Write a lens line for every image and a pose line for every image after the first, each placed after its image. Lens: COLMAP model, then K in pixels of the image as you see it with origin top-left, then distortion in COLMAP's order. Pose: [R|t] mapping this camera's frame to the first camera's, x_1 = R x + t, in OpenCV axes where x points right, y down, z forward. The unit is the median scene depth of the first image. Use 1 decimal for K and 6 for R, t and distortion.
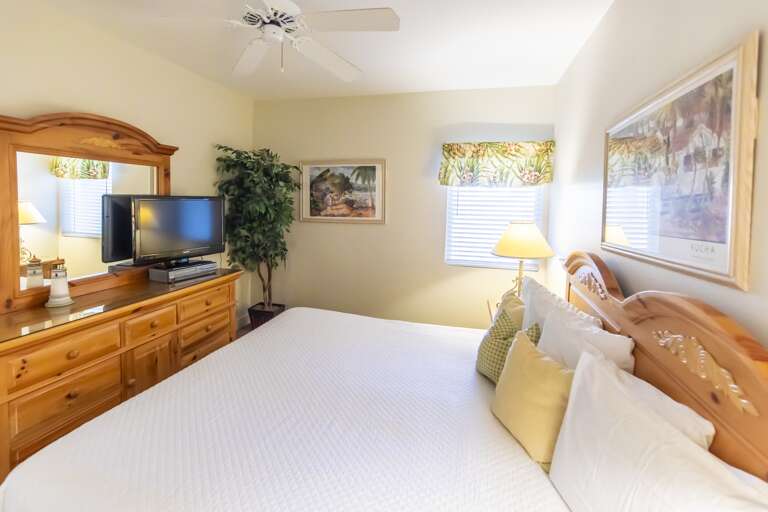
lens RADIAL K [[346.5, 0, 386.8], [0, 346.5, 256.5], [0, 0, 1]] dist [0.005497, -0.000513]
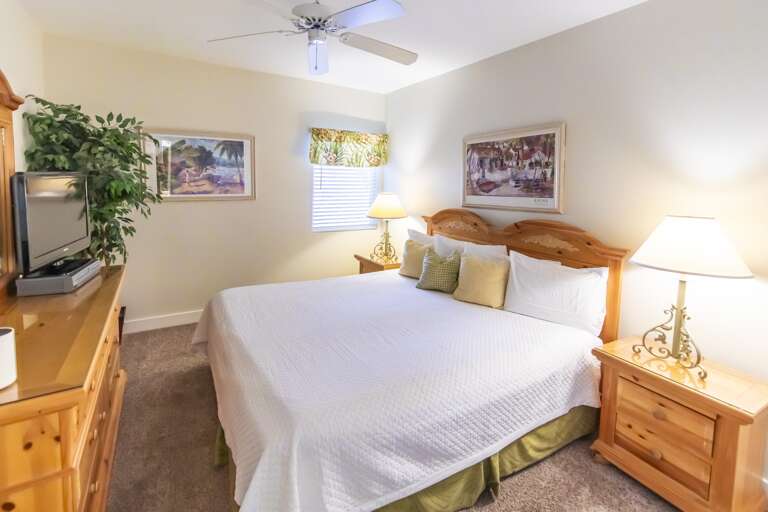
lens RADIAL K [[346.5, 0, 380.1], [0, 346.5, 258.0], [0, 0, 1]] dist [0.005497, -0.000513]
pose [[0.701214, -0.161420, 0.694436, -0.574312], [0.103362, 0.986758, 0.124998, -0.015683], [-0.705418, -0.015872, 0.708614, 0.006836]]
